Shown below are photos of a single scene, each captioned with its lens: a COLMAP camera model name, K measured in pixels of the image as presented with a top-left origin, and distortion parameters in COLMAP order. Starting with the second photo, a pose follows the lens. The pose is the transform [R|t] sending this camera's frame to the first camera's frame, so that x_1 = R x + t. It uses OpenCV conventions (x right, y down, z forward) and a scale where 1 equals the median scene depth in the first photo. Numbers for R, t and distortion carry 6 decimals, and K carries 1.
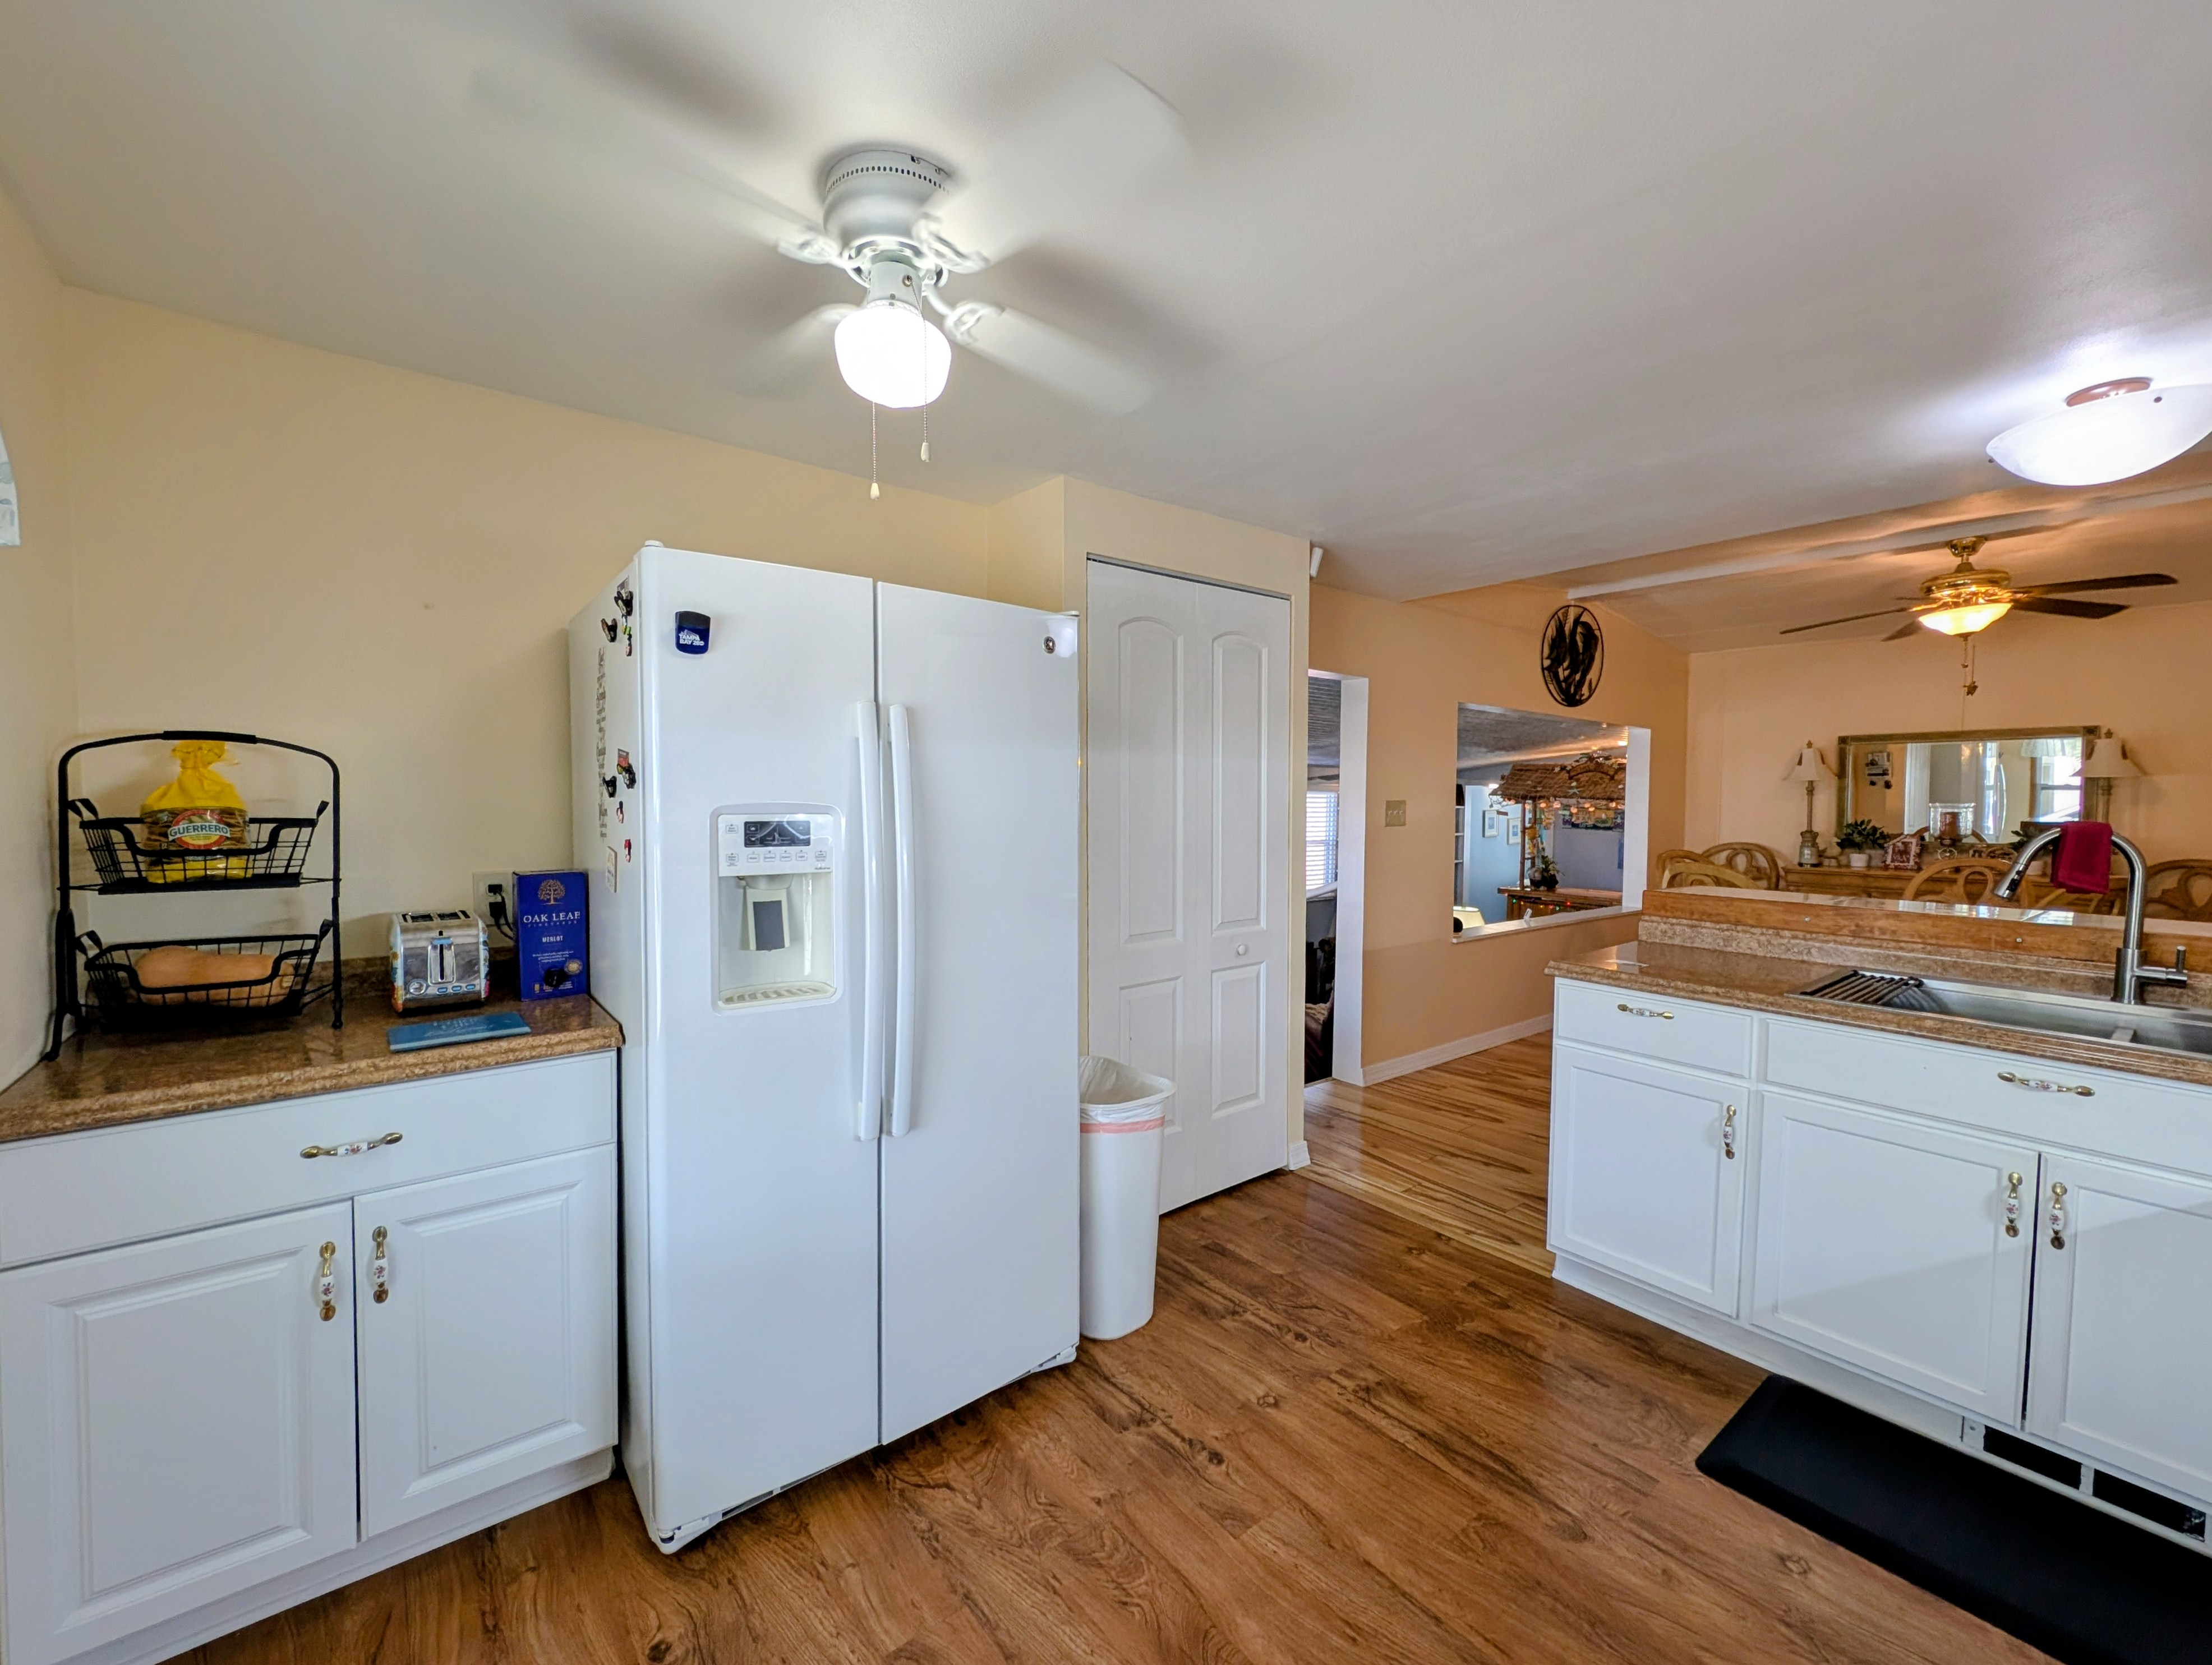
lens RADIAL K [[910.8, 0, 1091.3], [0, 910.8, 824.7], [0, 0, 1]] dist [0.000616, -0.000937]
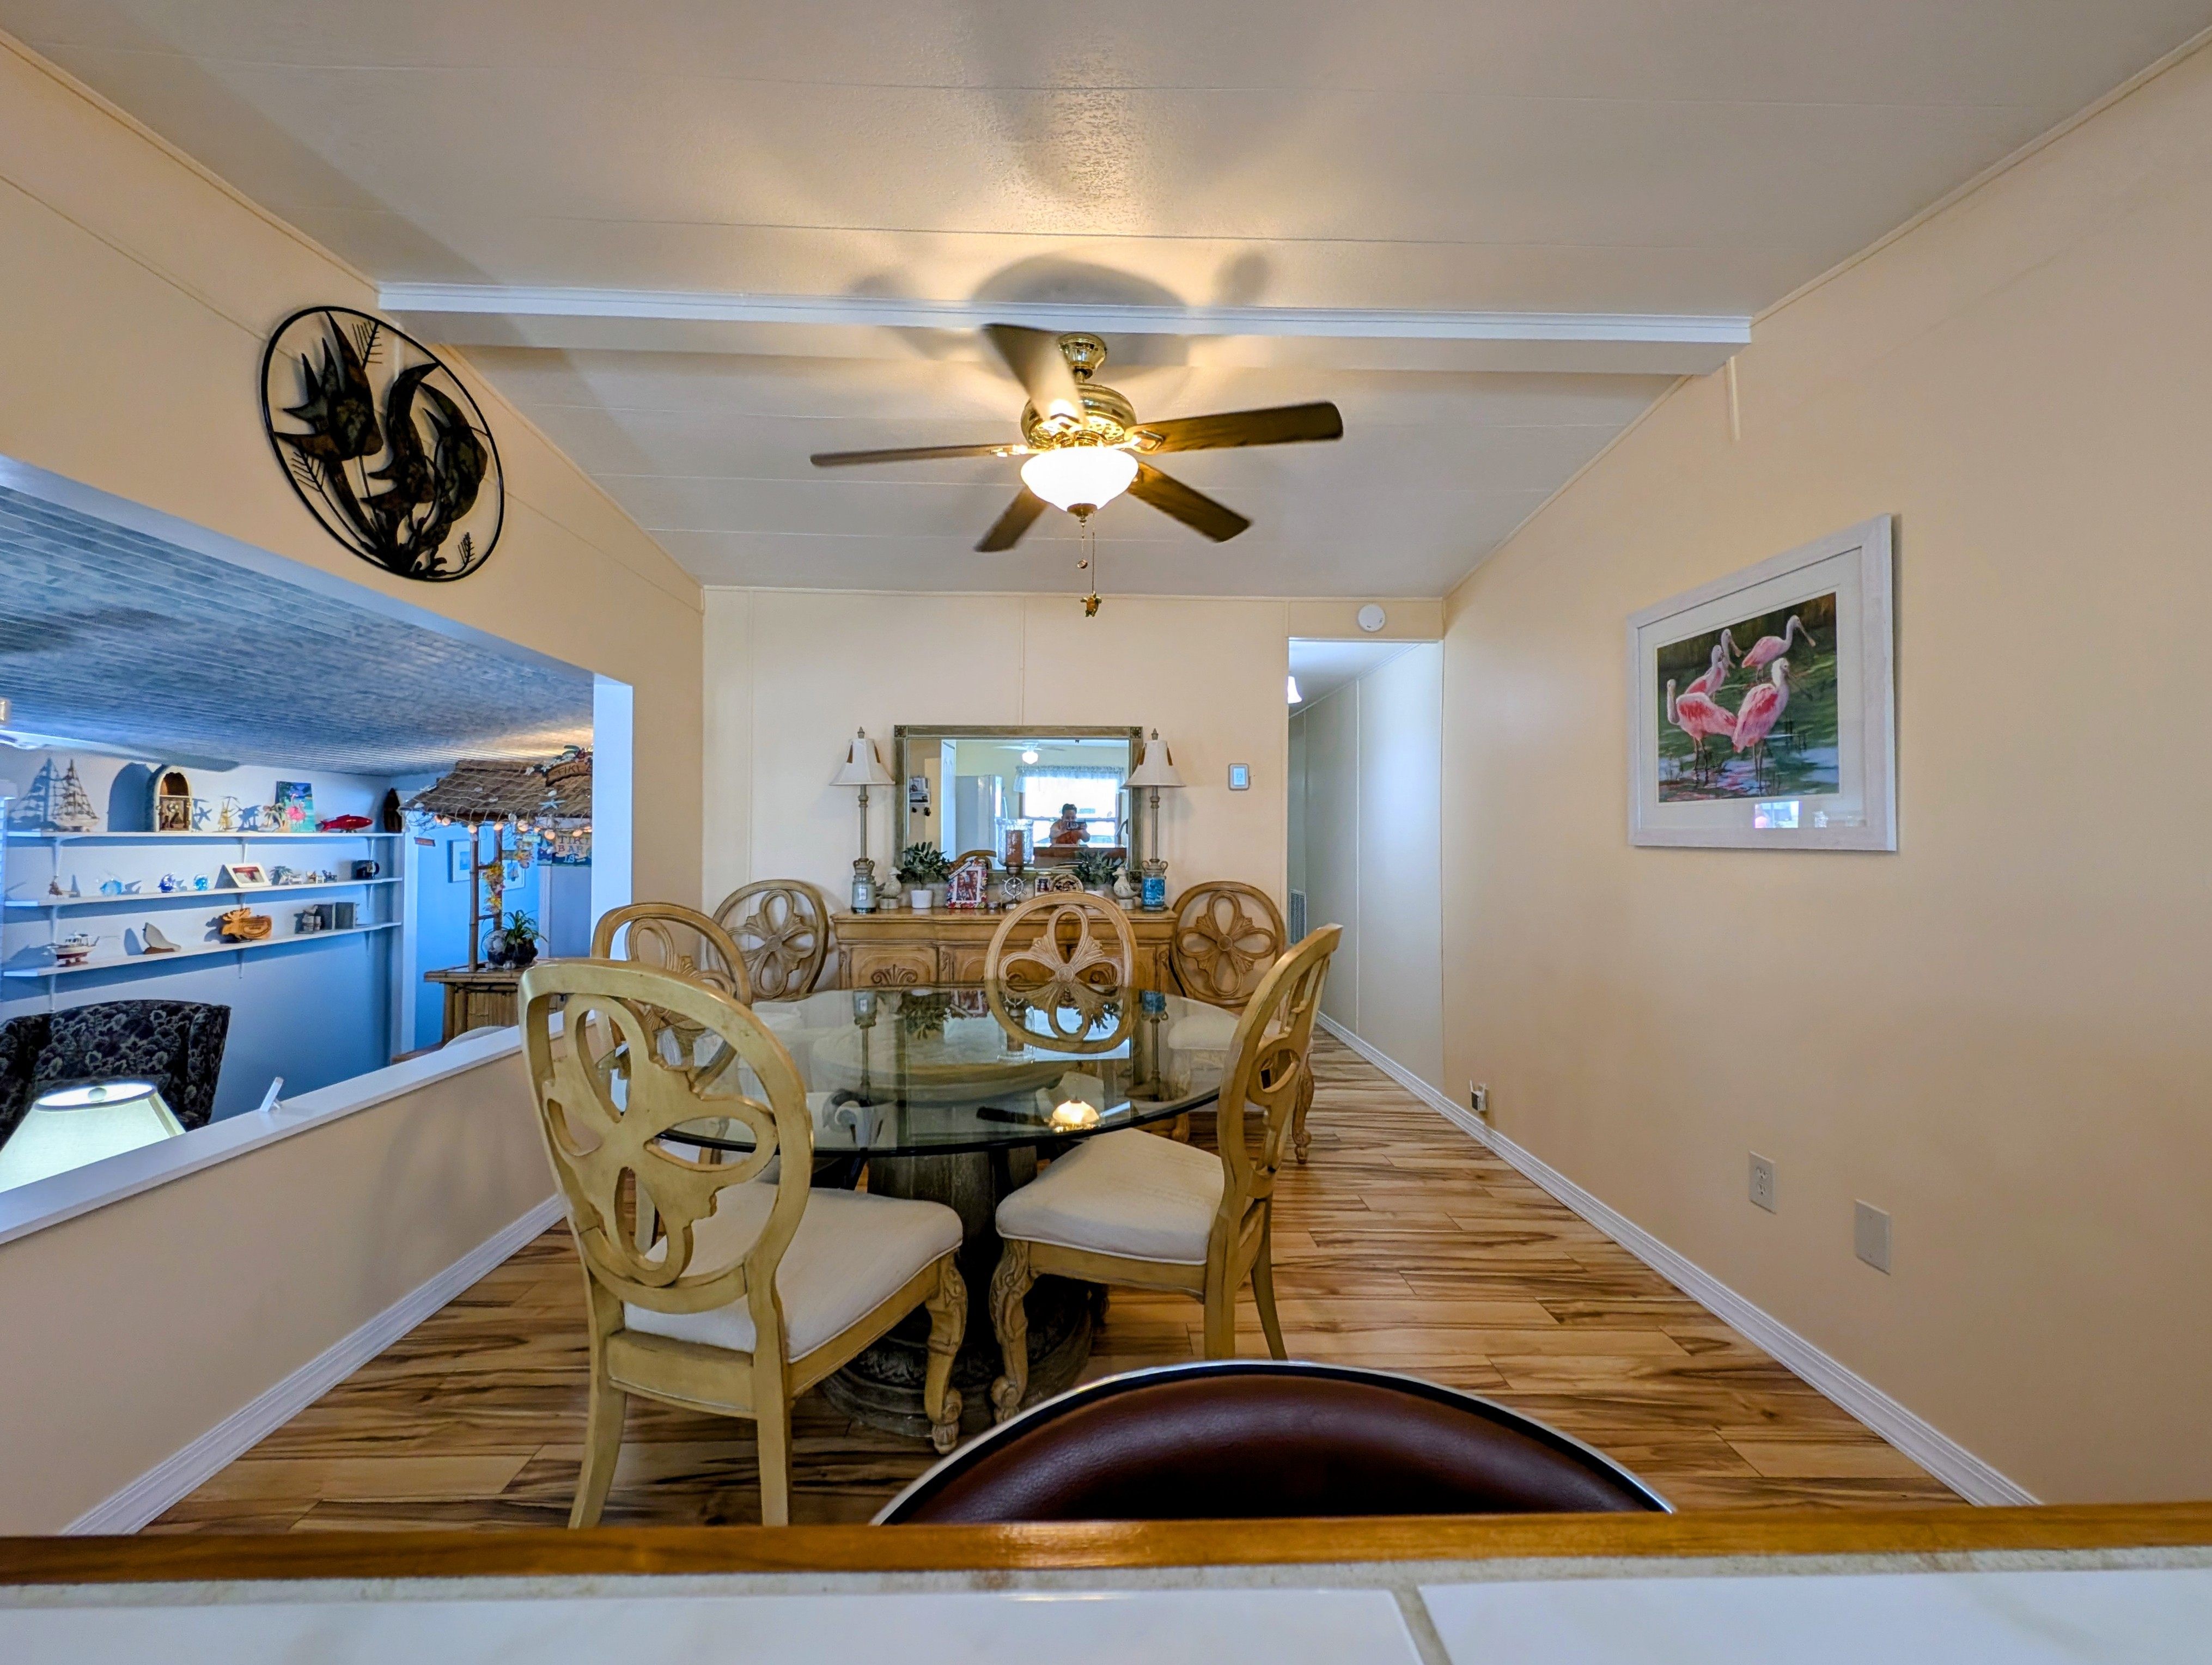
lens RADIAL K [[878.1, 0, 1097.9], [0, 878.1, 829.0], [0, 0, 1]] dist [0.008151, -0.001143]
pose [[0.595205, 0.007096, 0.803542, 0.552081], [0.024515, 0.999335, -0.026984, 0.009378], [-0.803200, 0.035760, 0.594636, 0.708392]]
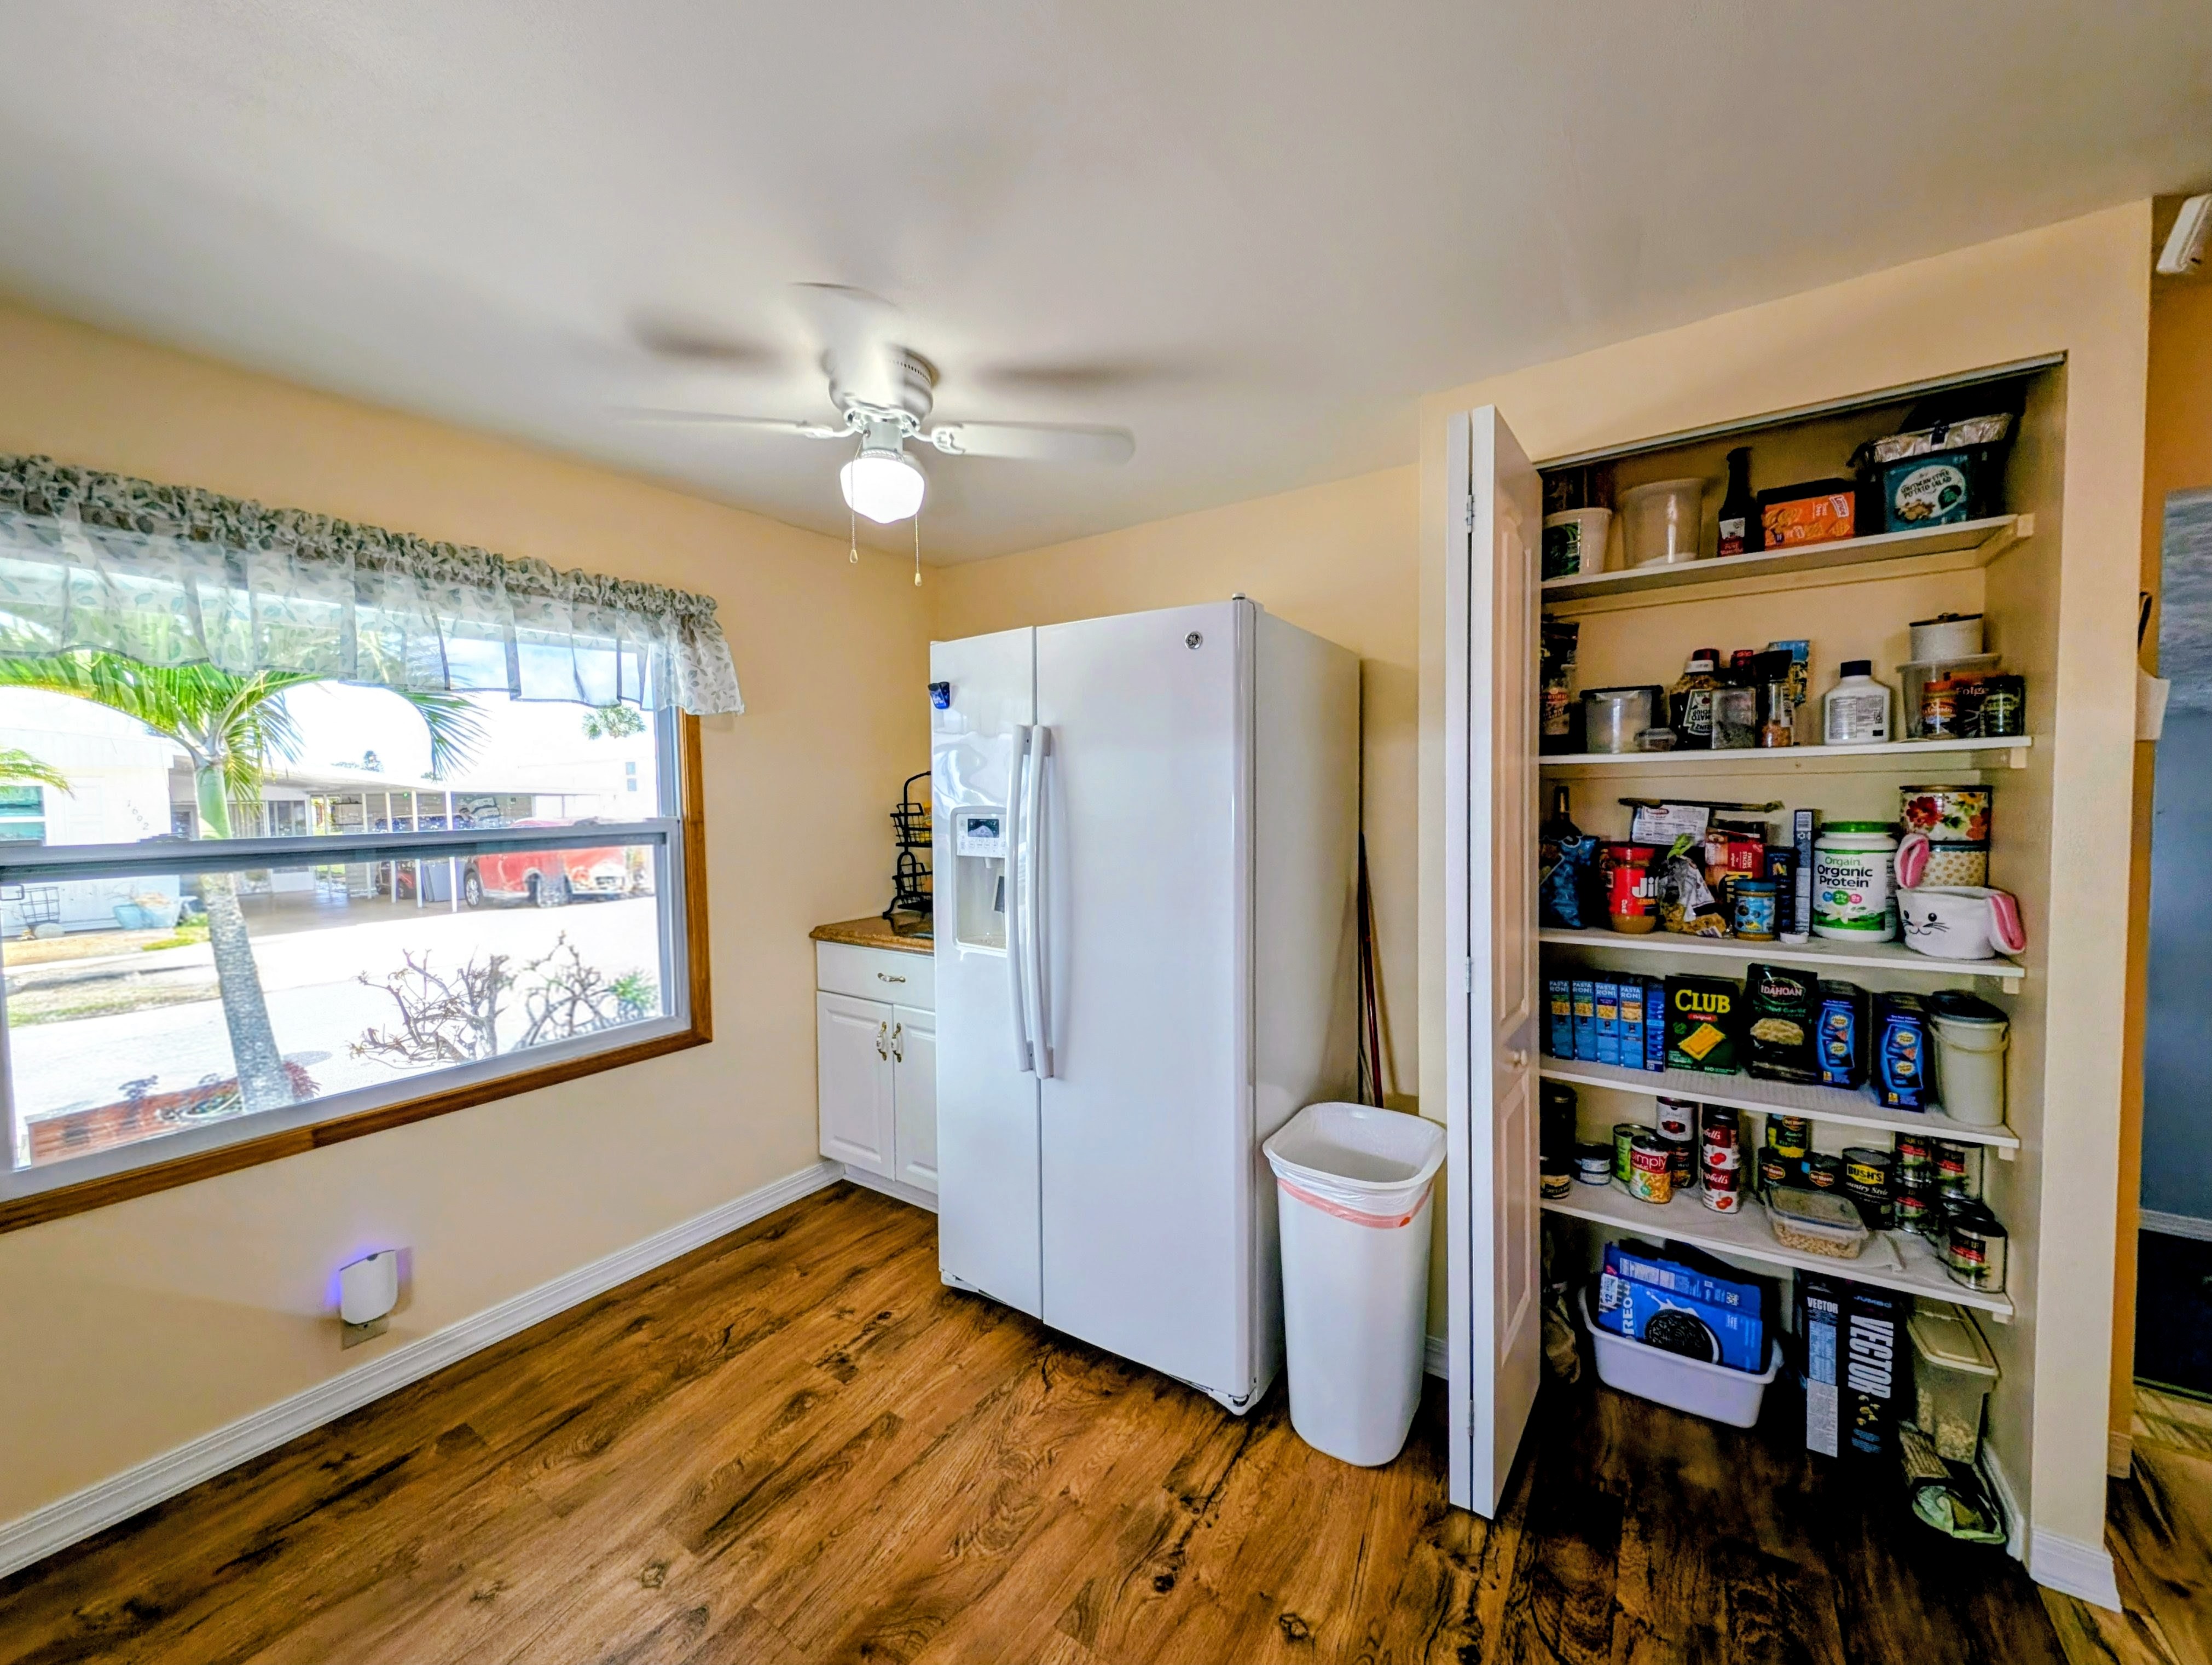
lens RADIAL K [[838.5, 0, 1104.3], [0, 838.5, 832.8], [0, 0, 1]] dist [0.003072, -0.002674]
pose [[0.296362, 0.031690, -0.954550, 0.407291], [-0.019588, 0.999441, 0.027099, -0.008986], [0.954875, 0.010667, 0.296817, 0.344763]]
